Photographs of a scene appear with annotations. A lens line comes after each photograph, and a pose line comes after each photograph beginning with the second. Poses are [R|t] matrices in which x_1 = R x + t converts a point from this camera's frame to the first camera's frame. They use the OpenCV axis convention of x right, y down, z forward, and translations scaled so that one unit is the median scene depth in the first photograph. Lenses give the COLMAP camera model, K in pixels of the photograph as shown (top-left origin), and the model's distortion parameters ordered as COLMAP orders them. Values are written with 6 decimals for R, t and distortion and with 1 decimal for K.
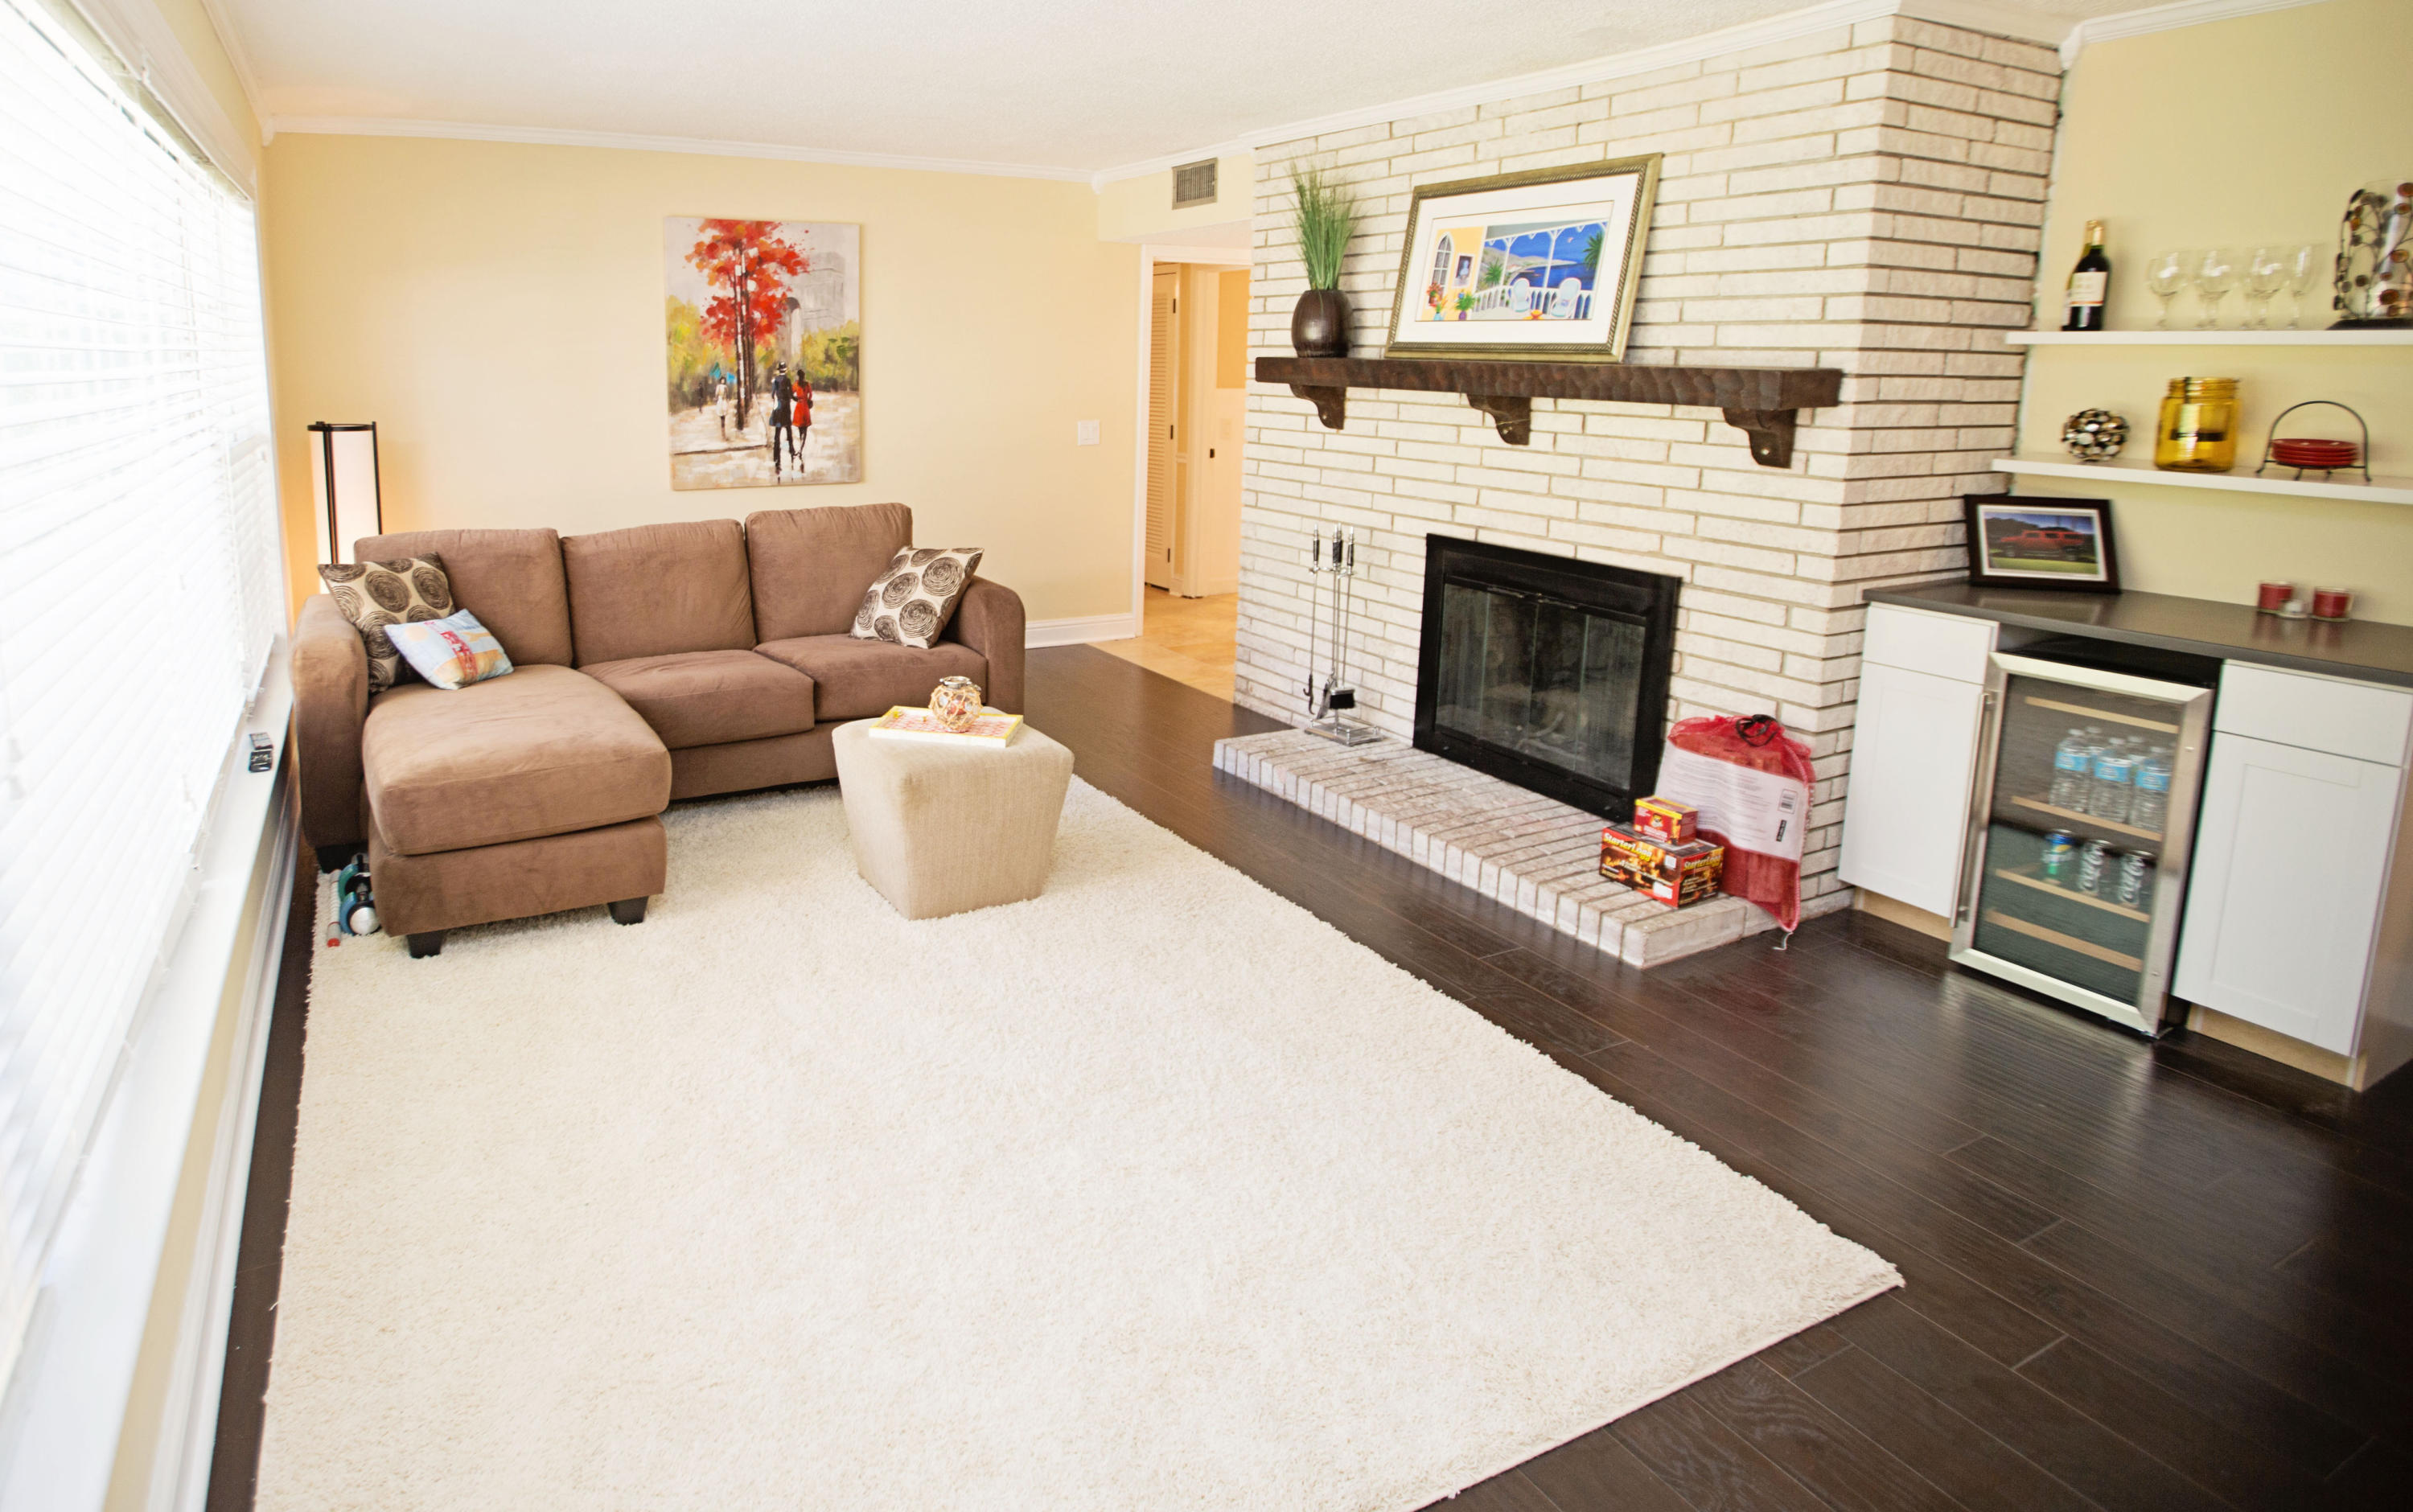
lens RADIAL K [[1347.3, 0, 1206.5], [0, 1347.3, 757.1], [0, 0, 1]] dist [0.001777, 0.000373]
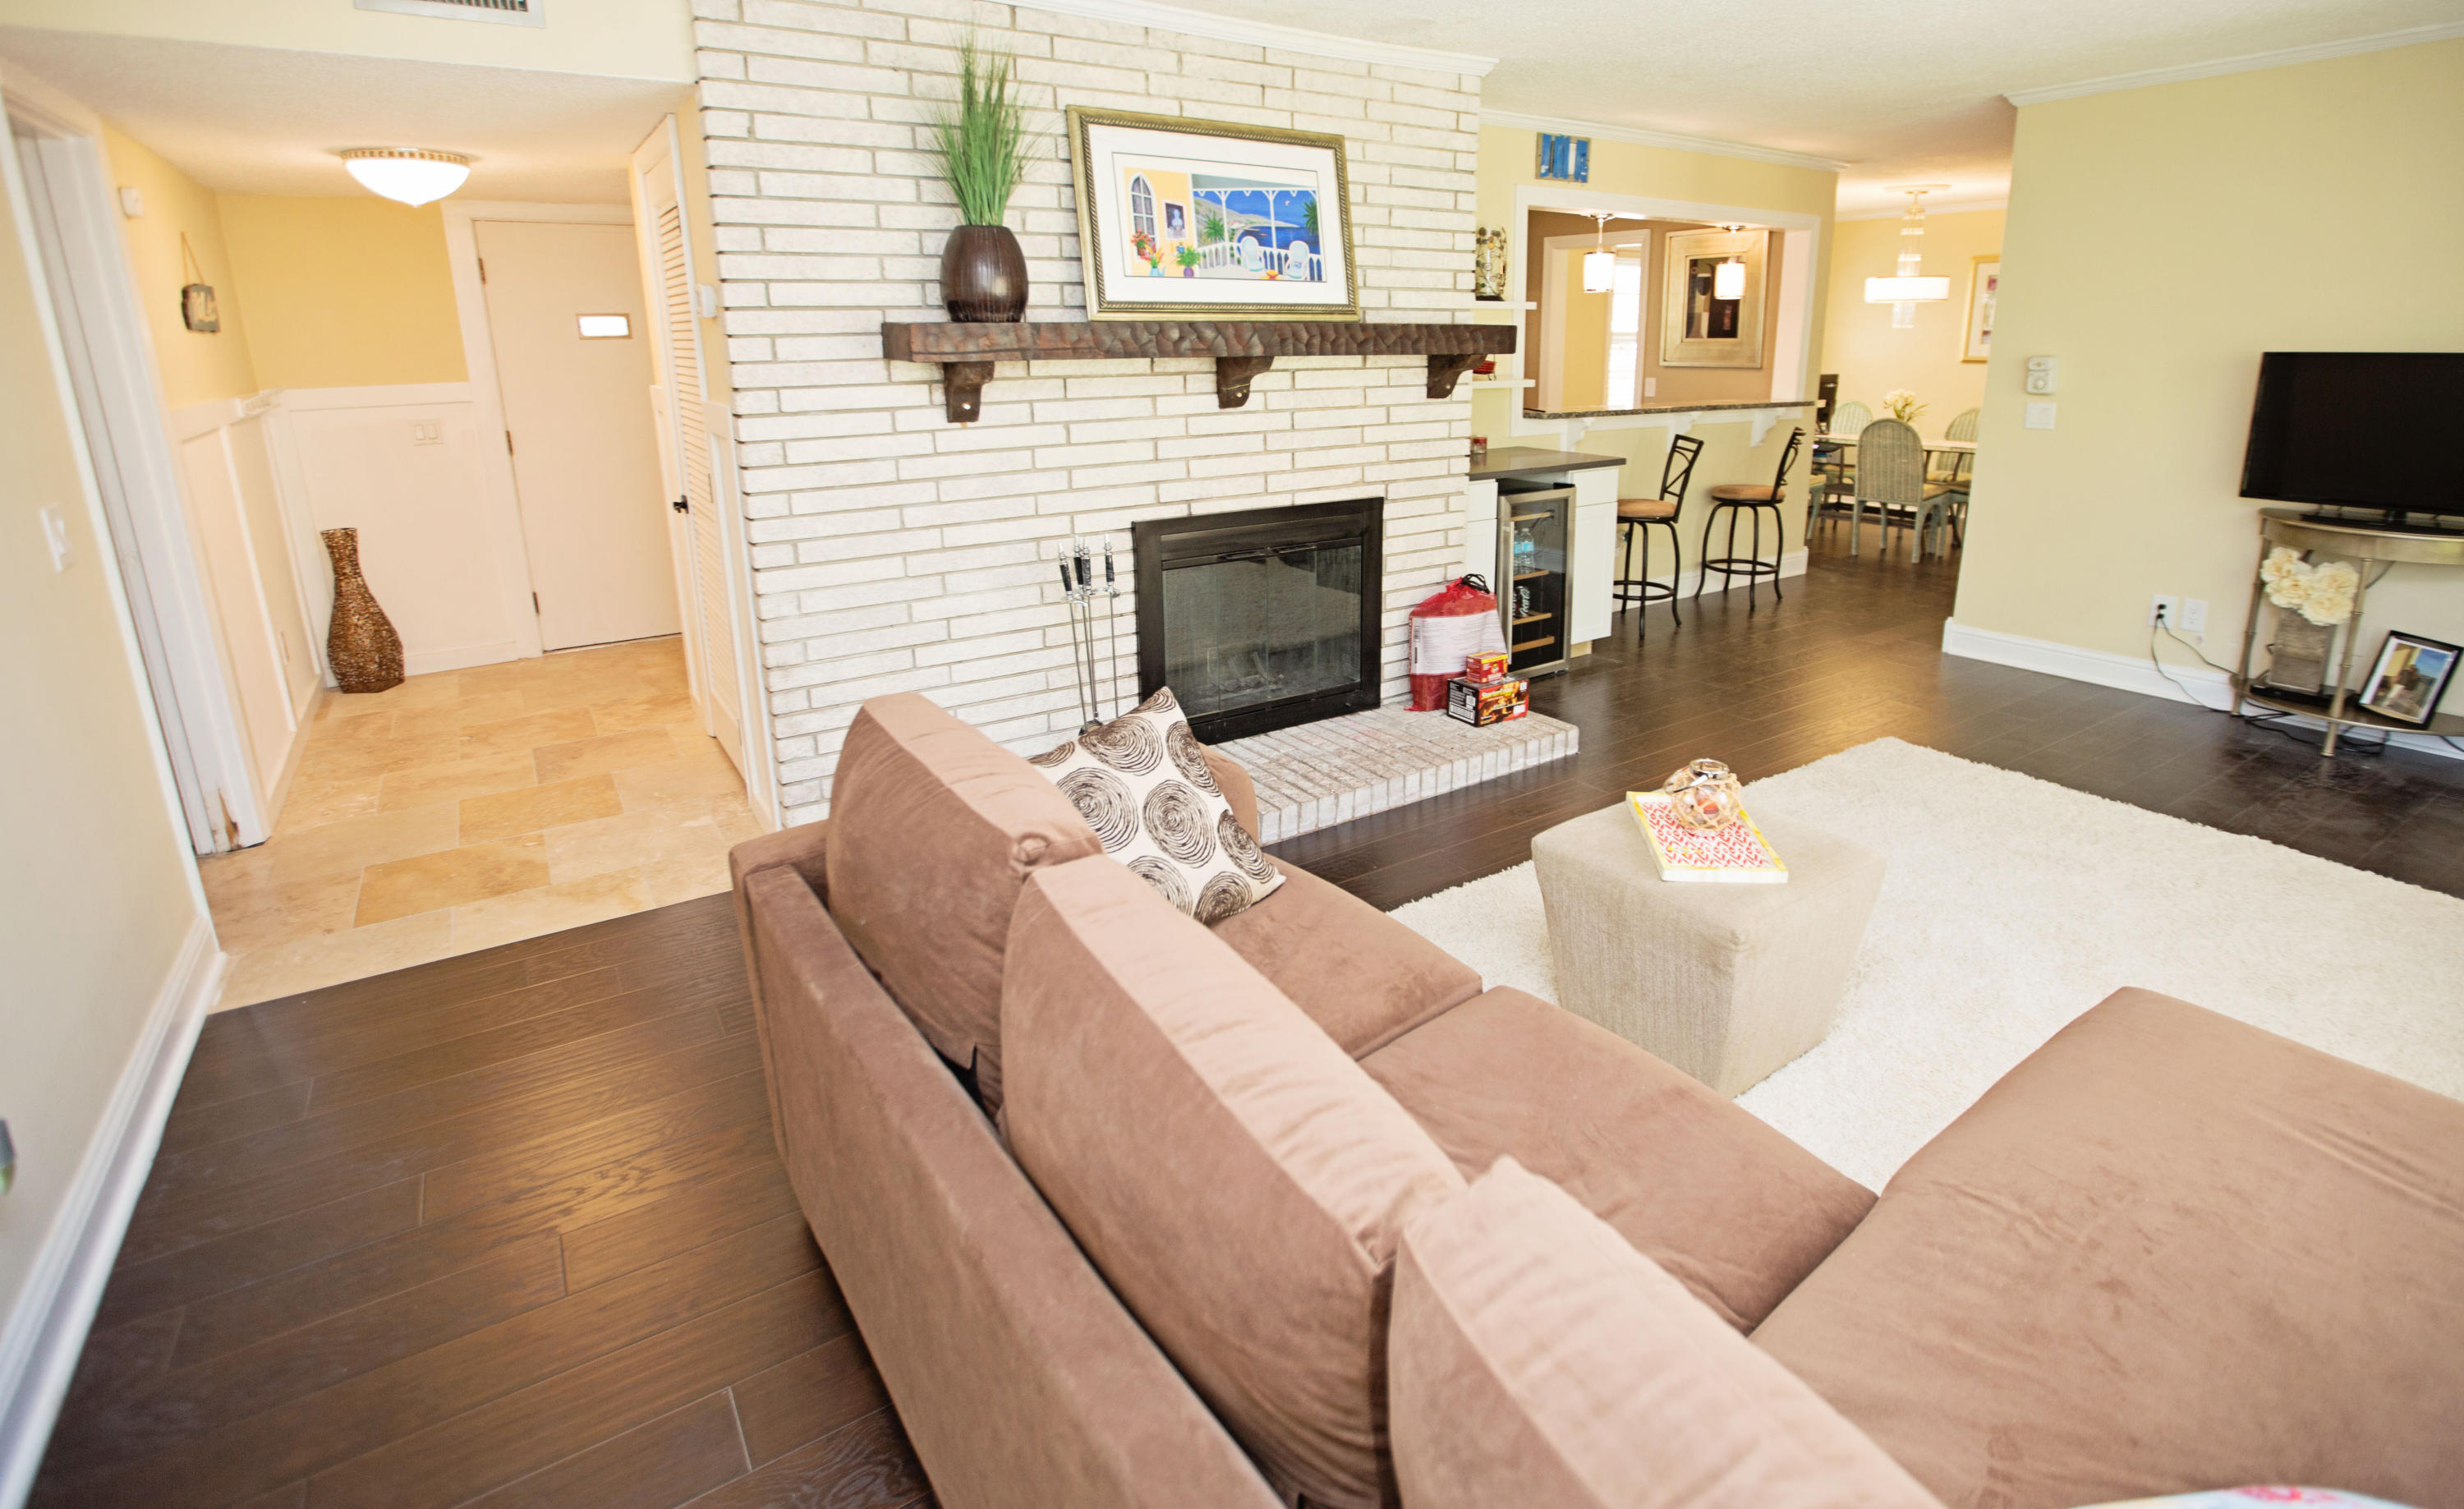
lens RADIAL K [[1159.8, 0, 1249.0], [0, 1159.8, 720.1], [0, 0, 1]] dist [-0.022034, -0.000008]
pose [[-0.042449, -0.334712, 0.941364, -0.671574], [0.290376, 0.897408, 0.332177, -0.318706], [-0.955971, 0.287450, 0.059098, 1.051045]]
